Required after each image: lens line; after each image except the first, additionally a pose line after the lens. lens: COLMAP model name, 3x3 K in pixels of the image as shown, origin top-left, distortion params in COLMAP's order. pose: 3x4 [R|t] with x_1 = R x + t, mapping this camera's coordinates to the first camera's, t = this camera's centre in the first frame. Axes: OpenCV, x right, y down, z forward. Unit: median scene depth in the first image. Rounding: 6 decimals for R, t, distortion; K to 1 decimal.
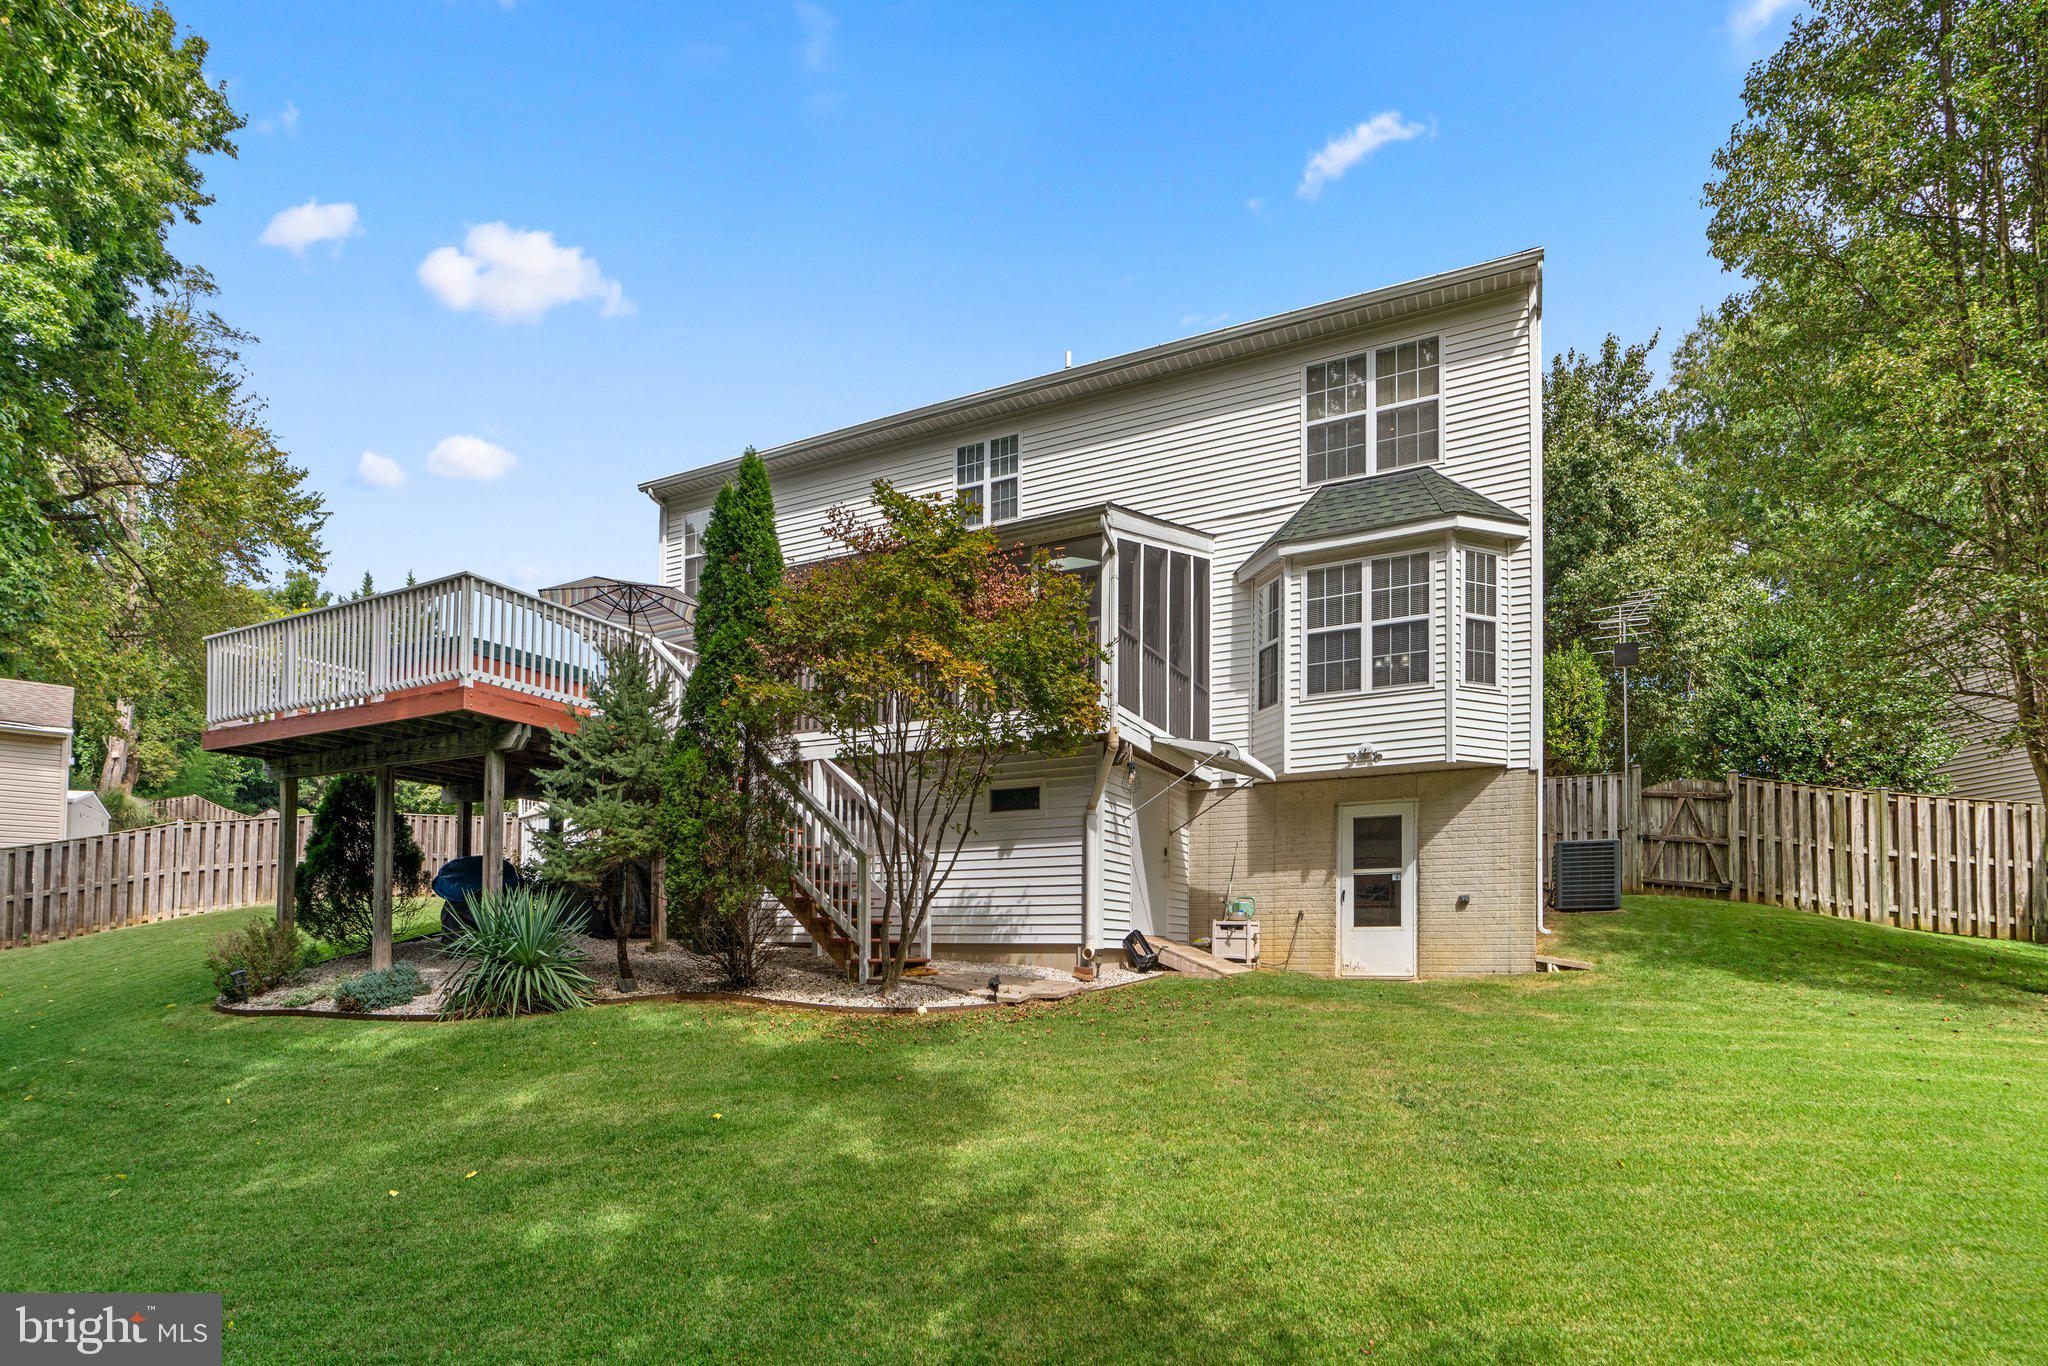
lens RADIAL K [[950.9, 0, 1024.6], [0, 950.9, 737.0], [0, 0, 1]] dist [-0.002537, 0.000220]
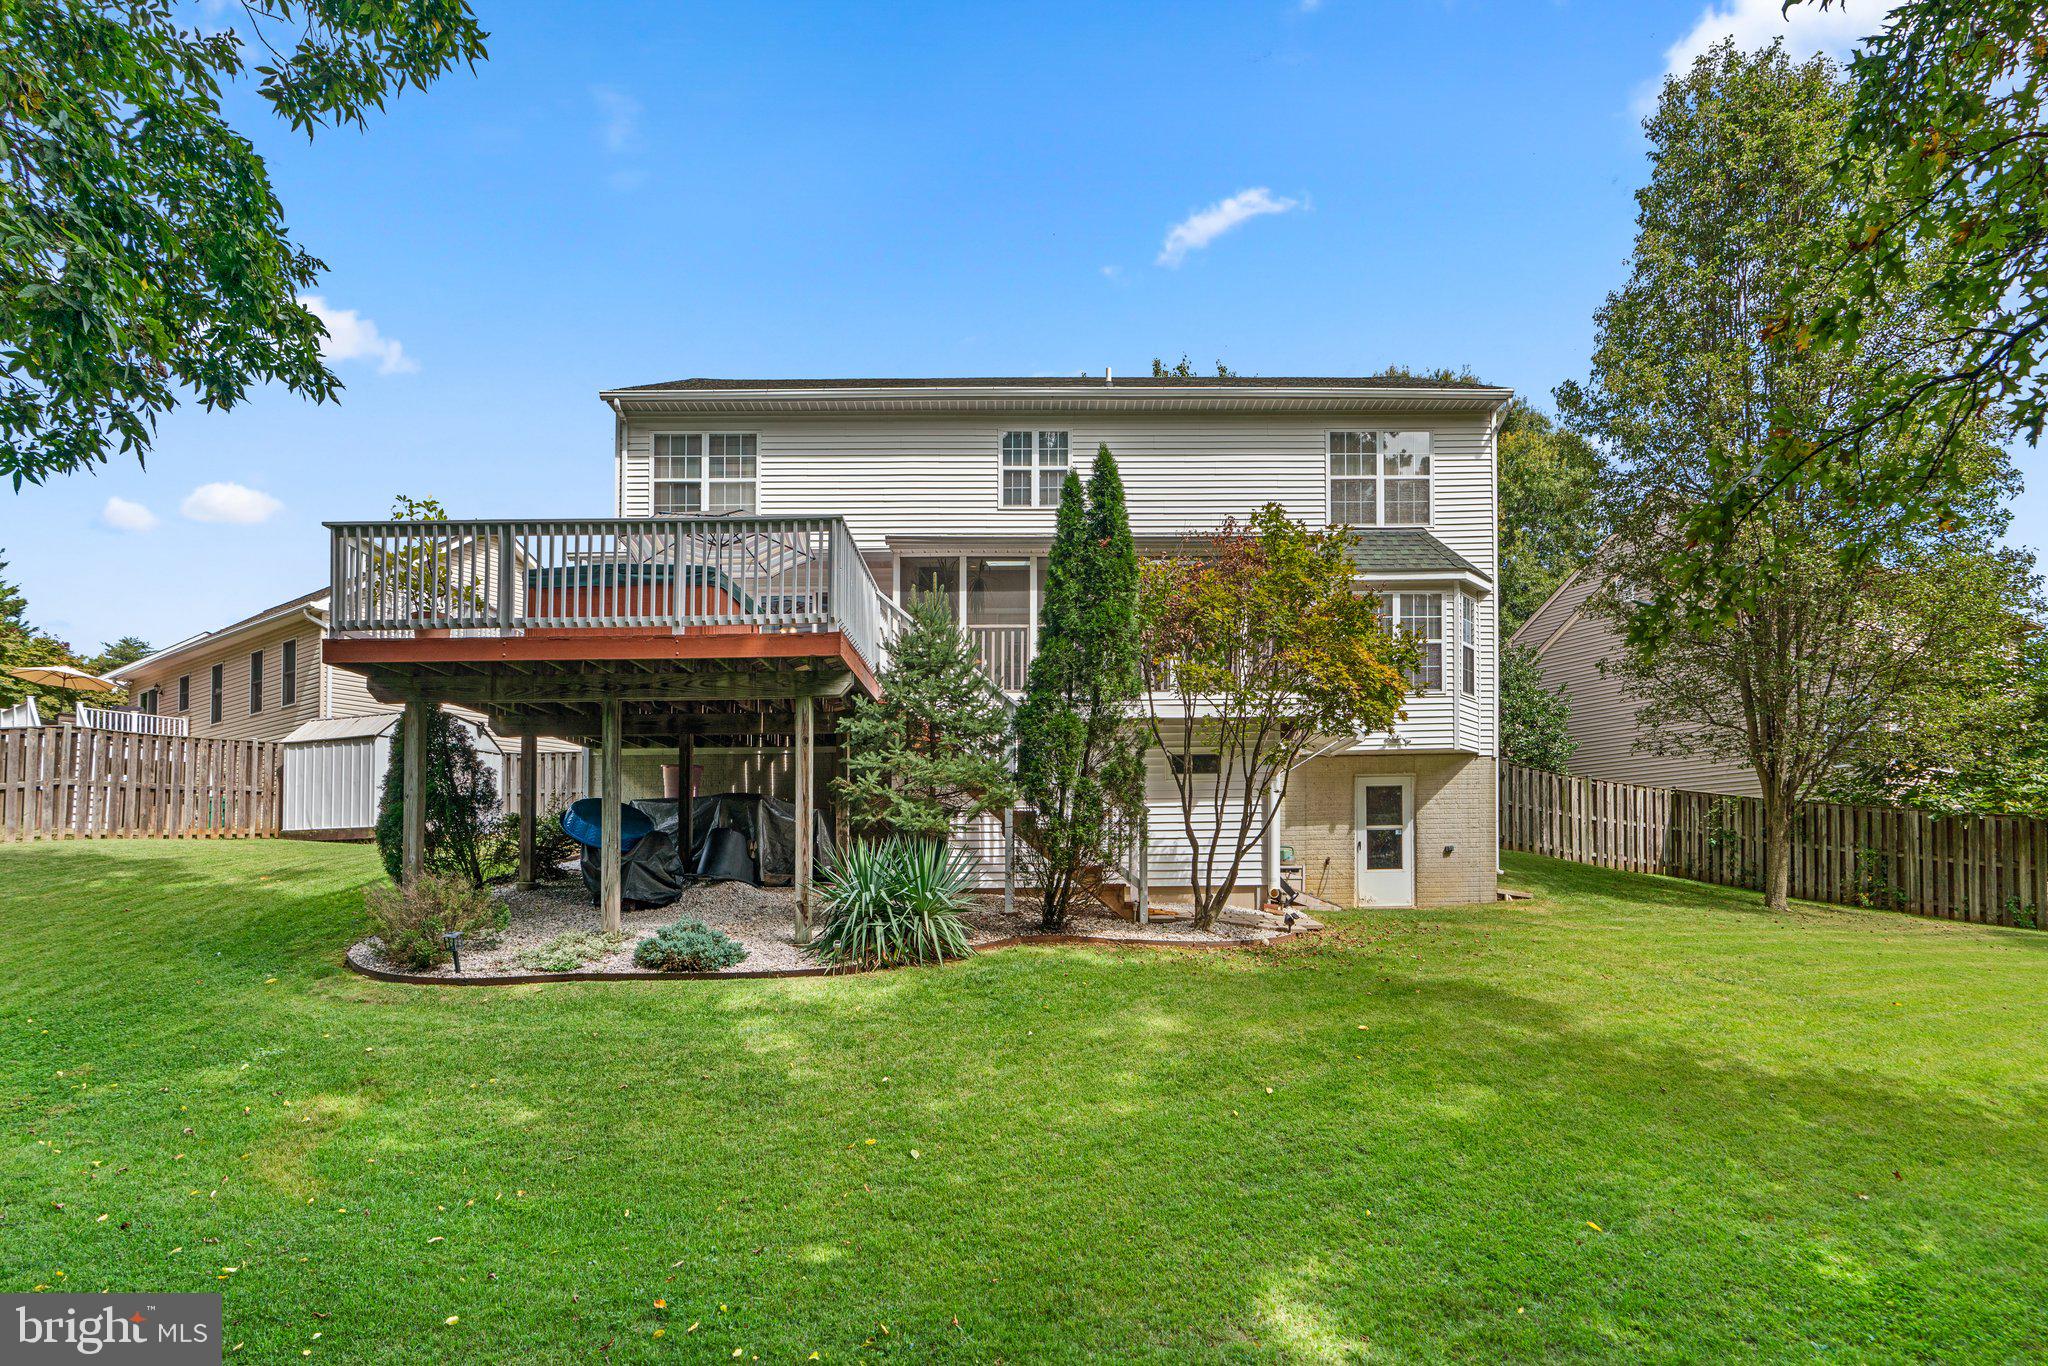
lens RADIAL K [[917.5, 0, 1024.0], [0, 917.5, 683.0], [0, 0, 1]] dist [-0.000323, 0.000456]
pose [[0.906790, 0.075601, 0.414750, -0.618892], [-0.072931, 0.997088, -0.022296, 0.005719], [-0.415227, -0.010031, 0.909662, 0.047301]]
